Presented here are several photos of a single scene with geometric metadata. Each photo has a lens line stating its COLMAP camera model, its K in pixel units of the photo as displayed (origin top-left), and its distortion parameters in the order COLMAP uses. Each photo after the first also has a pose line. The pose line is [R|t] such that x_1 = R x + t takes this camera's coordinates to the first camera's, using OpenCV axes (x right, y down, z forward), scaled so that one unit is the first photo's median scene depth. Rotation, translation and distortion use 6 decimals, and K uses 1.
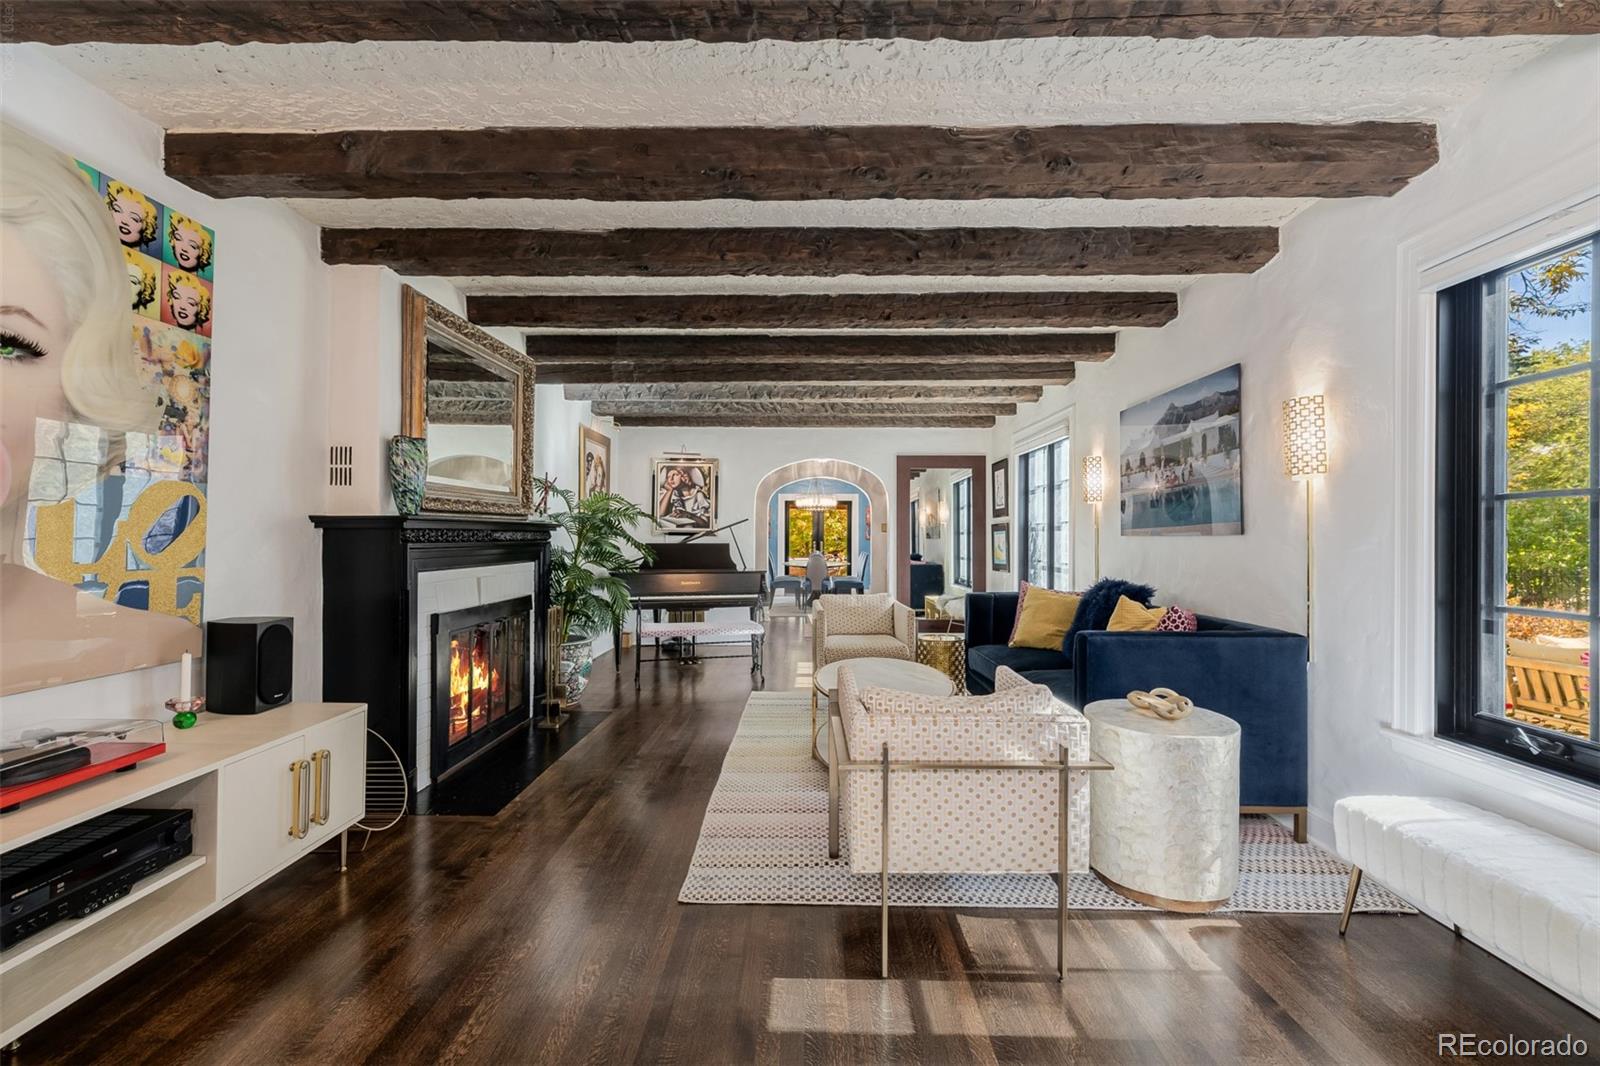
lens RADIAL K [[681.0, 0, 797.5], [0, 681.0, 527.1], [0, 0, 1]] dist [0.002566, -0.000870]
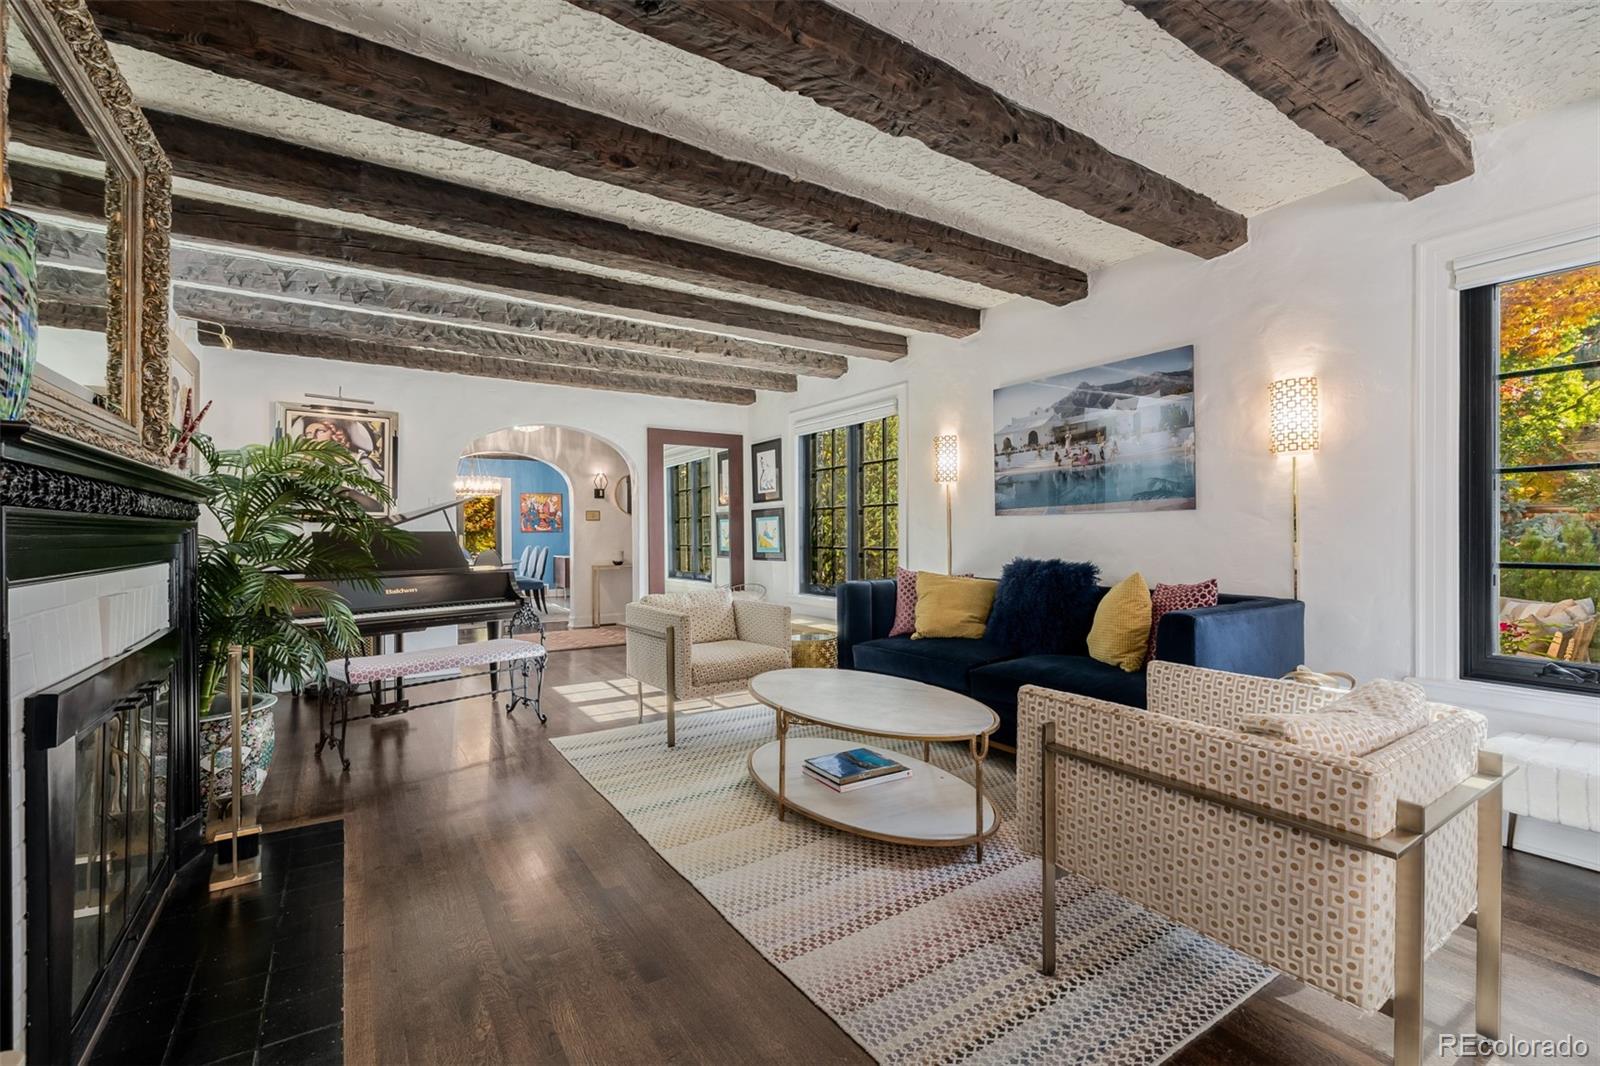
lens RADIAL K [[681.0, 0, 802.1], [0, 681.0, 532.8], [0, 0, 1]] dist [0.002566, -0.000870]
pose [[0.821743, -0.007599, 0.569807, -0.353667], [-0.000708, 0.999897, 0.014356, 0.025705], [-0.569857, -0.012200, 0.821653, 0.389176]]
